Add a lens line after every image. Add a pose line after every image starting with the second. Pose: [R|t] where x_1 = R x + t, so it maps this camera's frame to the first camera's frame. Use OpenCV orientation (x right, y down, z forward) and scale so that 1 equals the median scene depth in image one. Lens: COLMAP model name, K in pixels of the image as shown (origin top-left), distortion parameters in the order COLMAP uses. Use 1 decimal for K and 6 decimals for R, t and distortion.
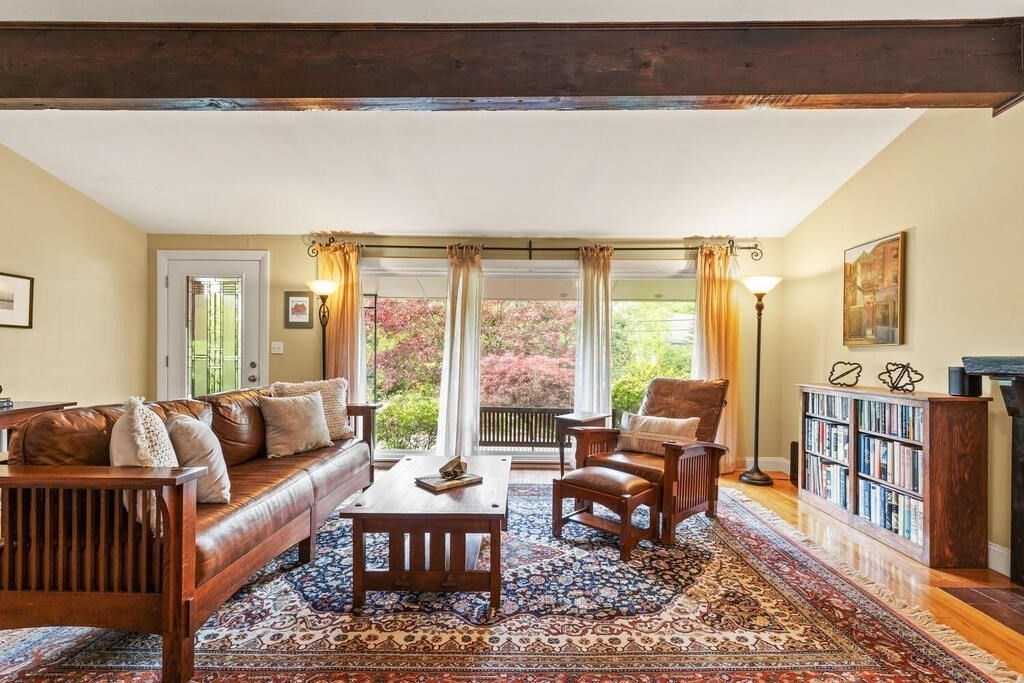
lens RADIAL K [[465.5, 0, 520.2], [0, 465.5, 358.7], [0, 0, 1]] dist [0.012875, -0.003047]
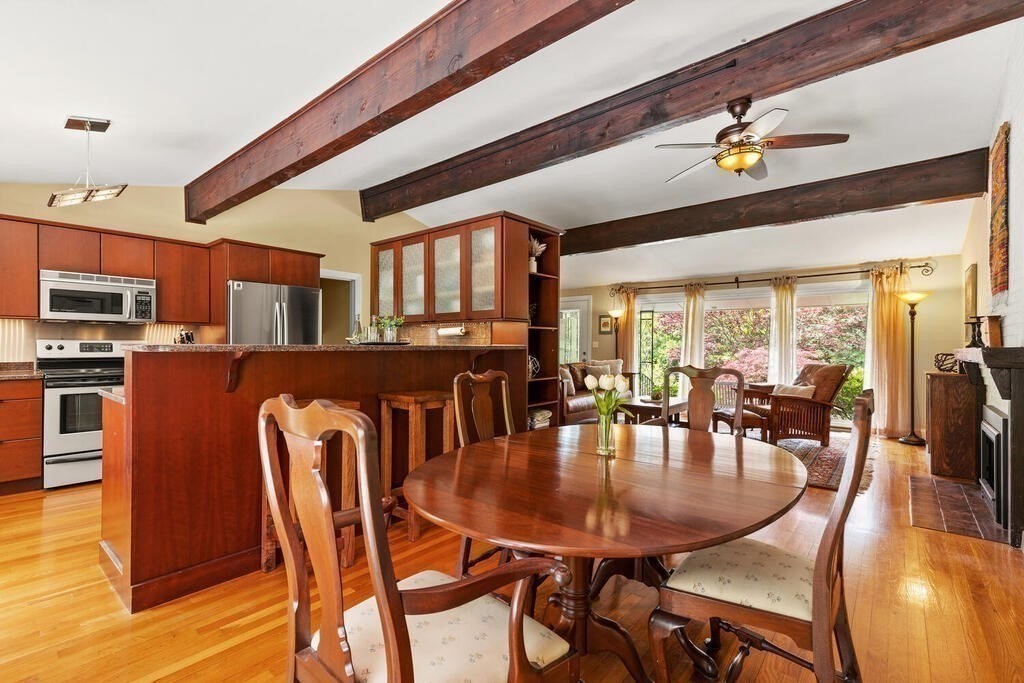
lens RADIAL K [[465.5, 0, 509.0], [0, 465.5, 343.8], [0, 0, 1]] dist [0.012875, -0.003047]
pose [[0.768960, -0.005739, -0.639271, 0.656990], [-0.008172, 0.999790, -0.018804, 0.017595], [0.639244, 0.019684, 0.768752, -1.068953]]
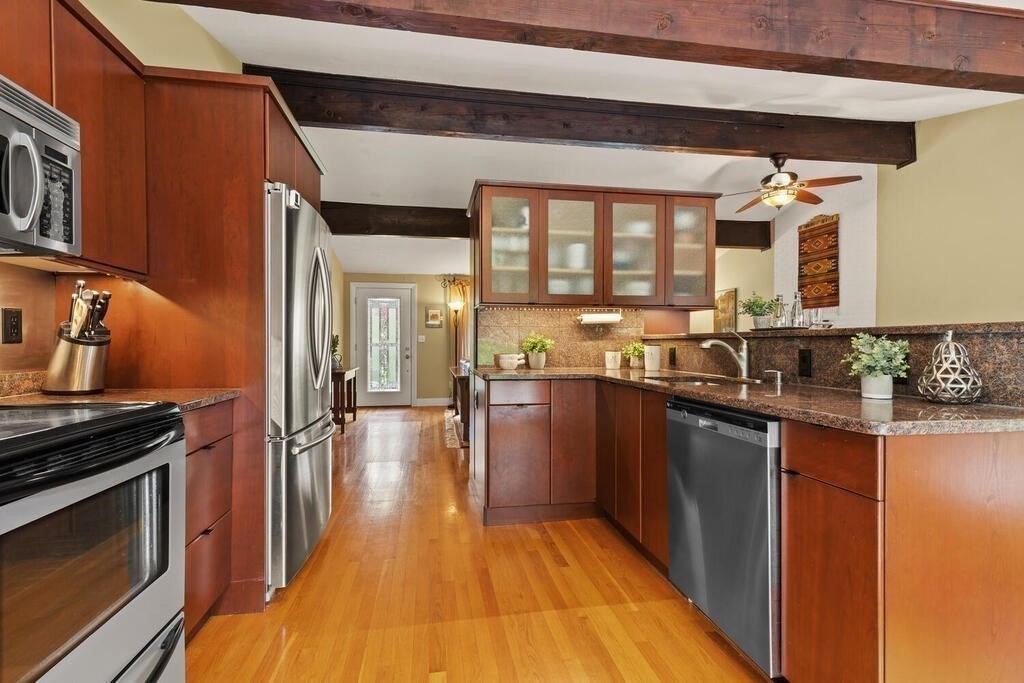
lens RADIAL K [[465.5, 0, 511.1], [0, 465.5, 341.6], [0, 0, 1]] dist [0.012875, -0.003047]
pose [[0.983289, -0.007760, 0.181886, -0.780539], [0.010985, 0.999800, -0.016734, 0.029547], [-0.181720, 0.018452, 0.983177, -1.187498]]
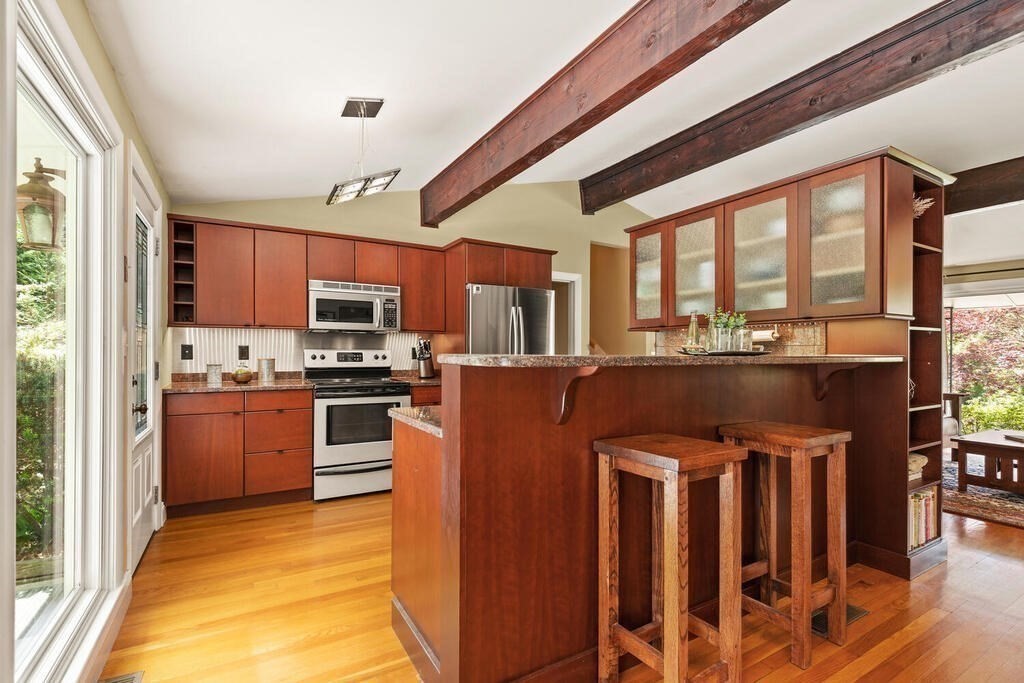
lens RADIAL K [[465.5, 0, 506.2], [0, 465.5, 352.6], [0, 0, 1]] dist [0.012875, -0.003047]
pose [[0.516492, -0.006618, -0.856266, 0.233453], [-0.012276, 0.999810, -0.015131, 0.013926], [0.856204, 0.018326, 0.516313, -1.097639]]
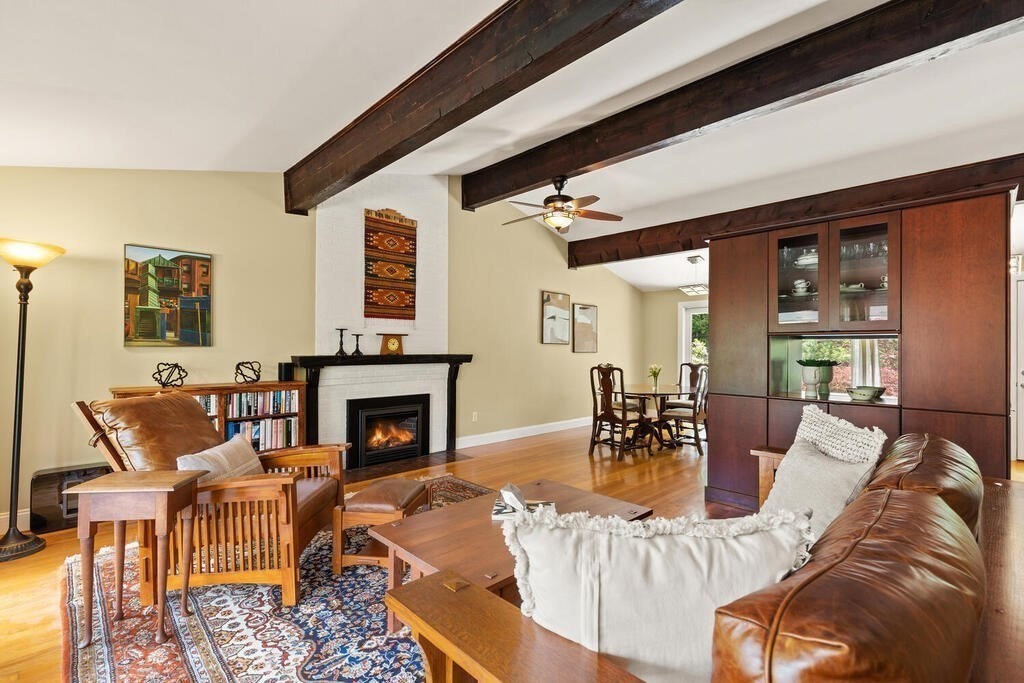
lens RADIAL K [[465.5, 0, 512.0], [0, 465.5, 344.1], [0, 0, 1]] dist [0.012875, -0.003047]
pose [[-0.709218, -0.007490, 0.704950, -0.631650], [-0.005511, 0.999972, 0.005081, -0.049433], [-0.704968, -0.000281, -0.709239, 1.364290]]
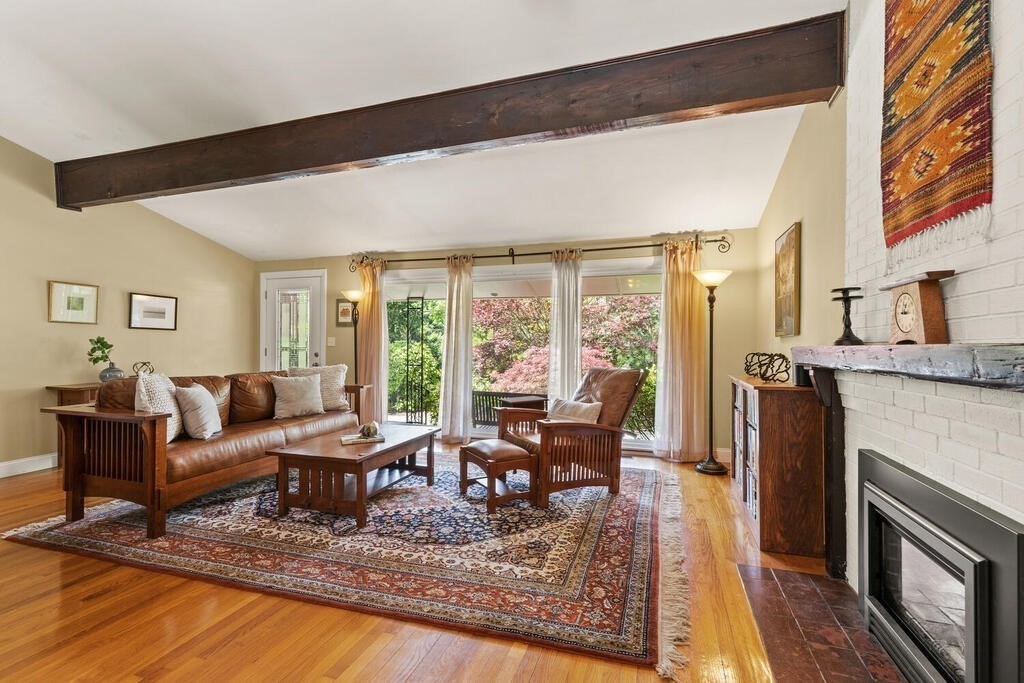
lens RADIAL K [[465.5, 0, 511.5], [0, 465.5, 343.6], [0, 0, 1]] dist [0.012875, -0.003047]
pose [[0.950951, -0.005072, -0.309301, 0.561216], [-0.000442, 0.999842, -0.017752, 0.005866], [0.309343, 0.017017, 0.950798, -0.132322]]
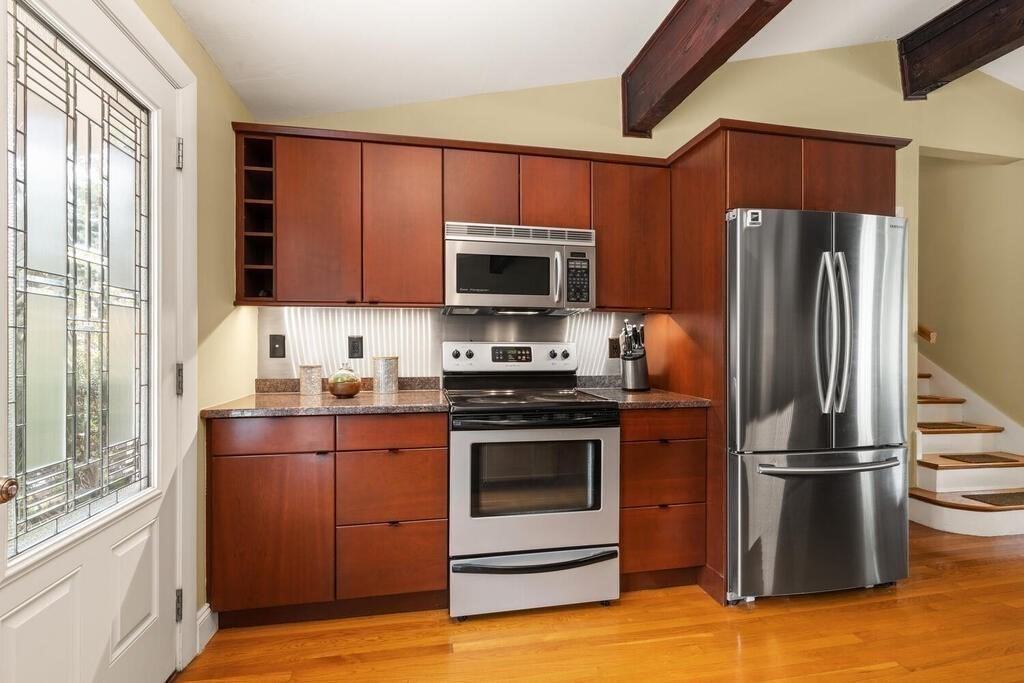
lens RADIAL K [[465.5, 0, 505.8], [0, 465.5, 347.2], [0, 0, 1]] dist [0.012875, -0.003047]
pose [[0.203986, -0.011260, -0.978909, -0.379877], [-0.014399, 0.999791, -0.014501, 0.011611], [0.978868, 0.017054, 0.203781, -0.959679]]
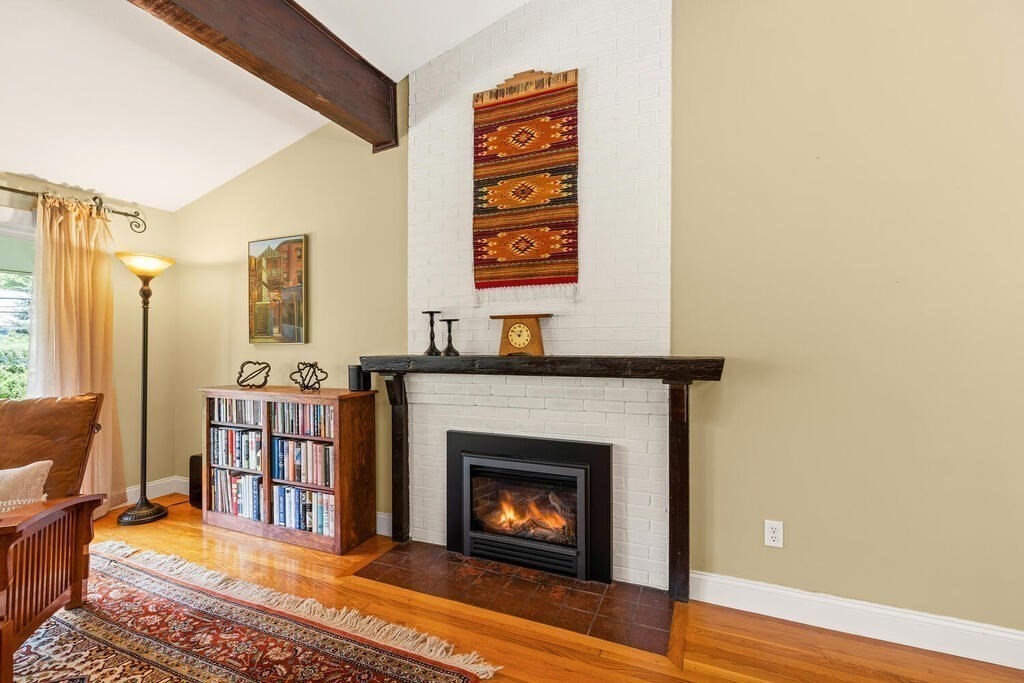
lens RADIAL K [[465.5, 0, 510.9], [0, 465.5, 343.5], [0, 0, 1]] dist [0.012875, -0.003047]
pose [[0.393744, -0.008895, 0.919177, 0.047296], [0.016013, 0.999868, 0.002816, -0.026495], [-0.919080, 0.013610, 0.393835, 0.187004]]
